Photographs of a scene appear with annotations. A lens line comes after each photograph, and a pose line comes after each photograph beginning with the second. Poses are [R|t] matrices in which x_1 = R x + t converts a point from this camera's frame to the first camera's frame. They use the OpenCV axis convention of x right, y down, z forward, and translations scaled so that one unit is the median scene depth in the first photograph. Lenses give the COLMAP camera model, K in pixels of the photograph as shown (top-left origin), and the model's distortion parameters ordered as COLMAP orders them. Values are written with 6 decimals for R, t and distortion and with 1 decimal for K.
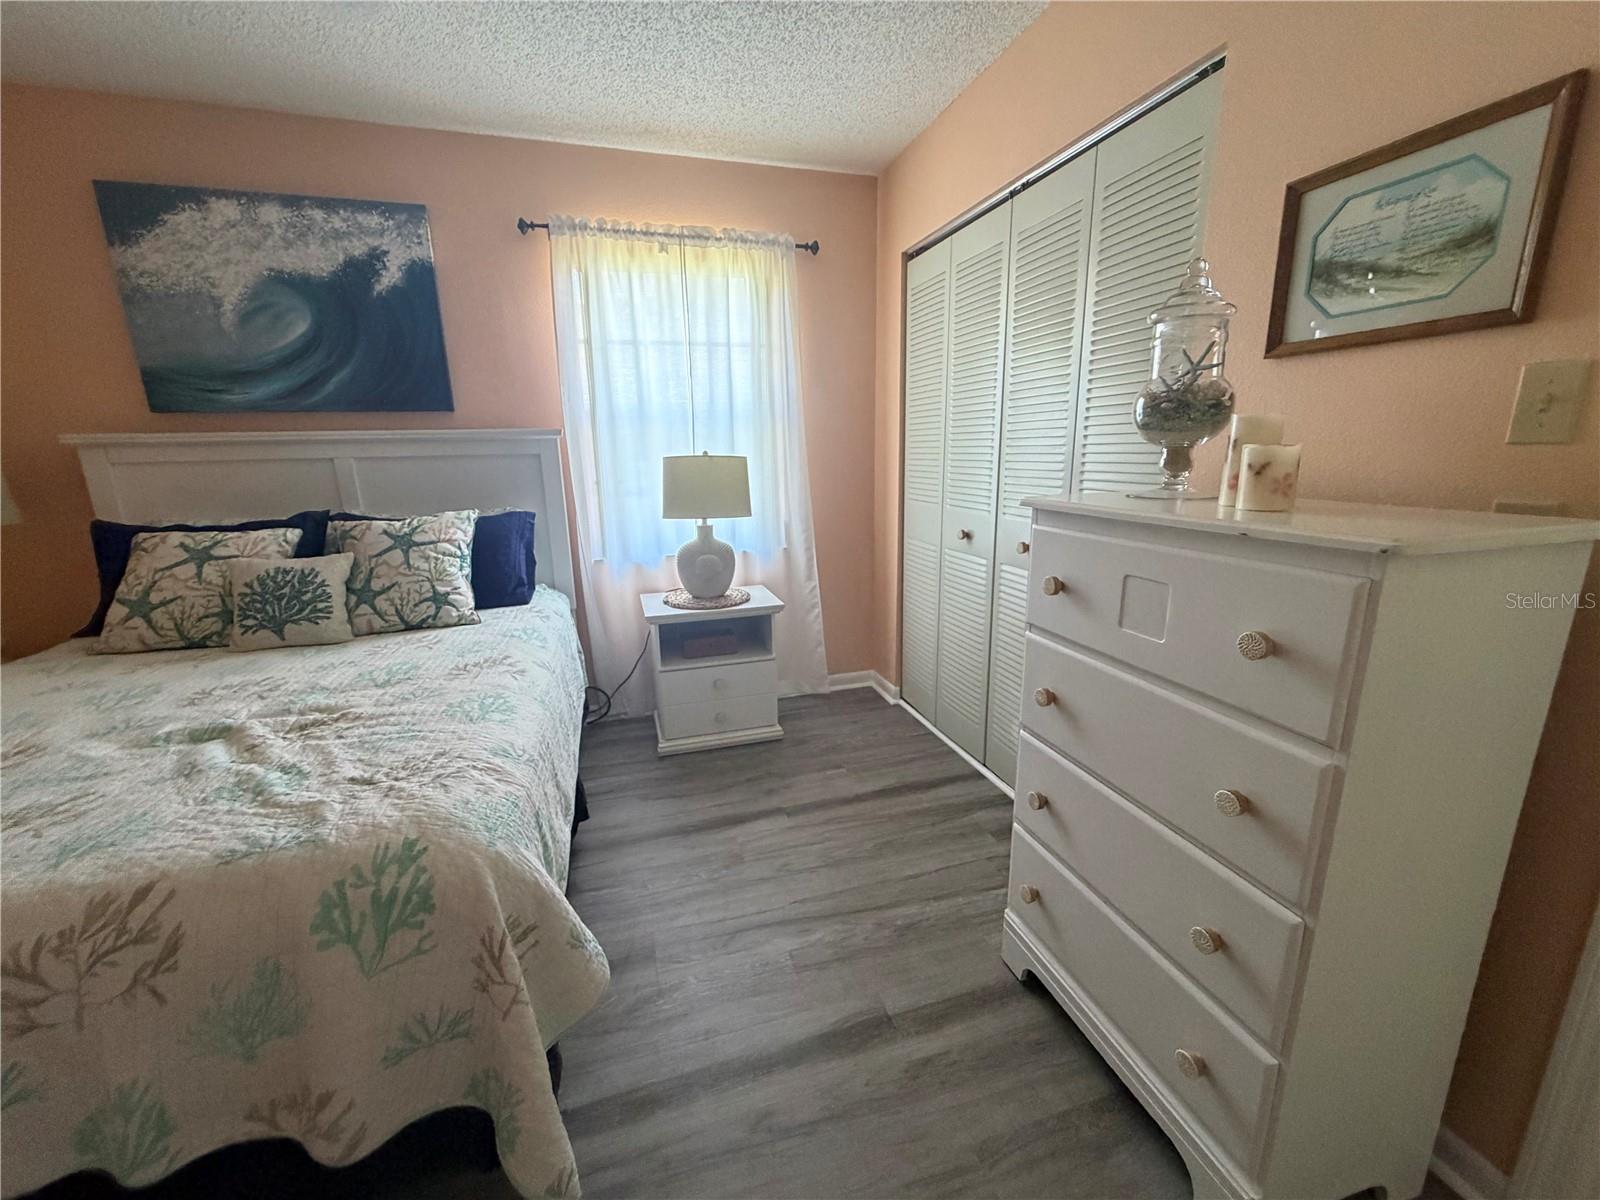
lens RADIAL K [[636.9, 0, 793.6], [0, 636.9, 599.6], [0, 0, 1]] dist [-0.000441, 0.000063]
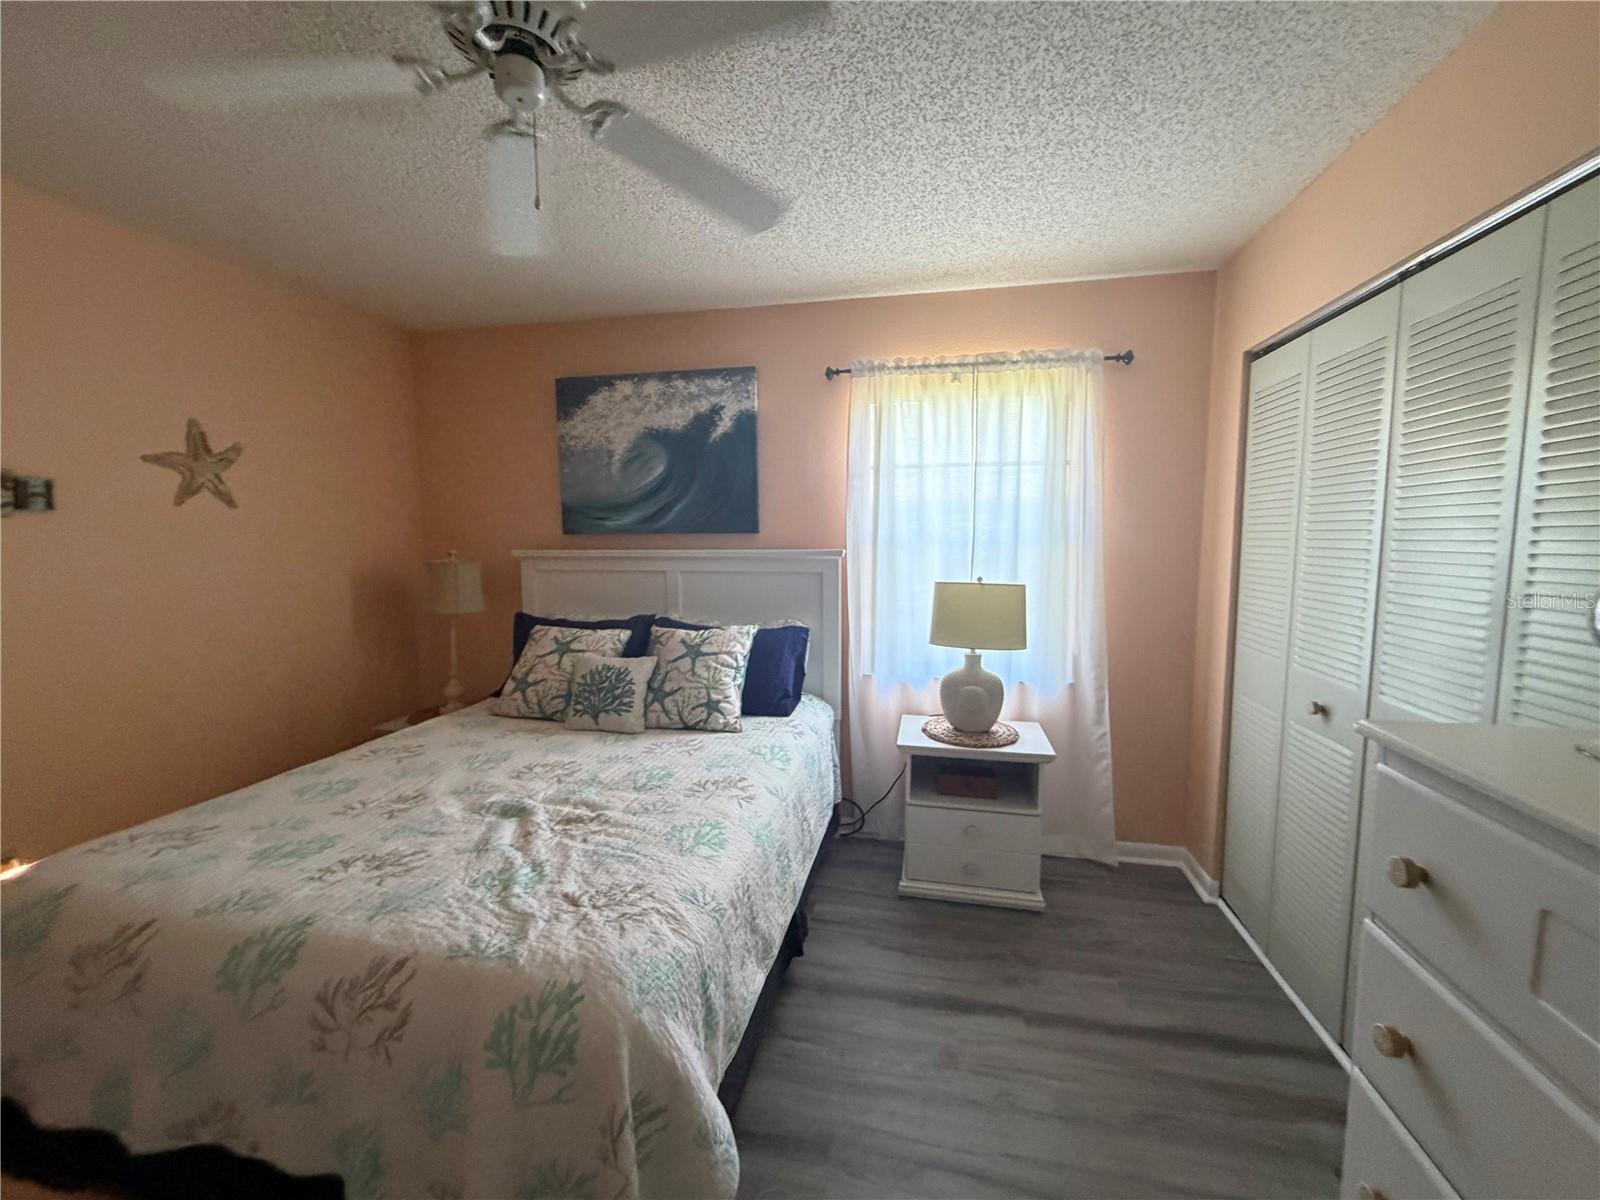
lens RADIAL K [[636.9, 0, 793.4], [0, 636.9, 600.5], [0, 0, 1]] dist [-0.000441, 0.000063]
pose [[0.877938, 0.064086, -0.474466, 0.088711], [-0.123673, 0.987724, -0.095430, -0.093195], [0.462525, 0.142460, 0.875086, 0.059215]]
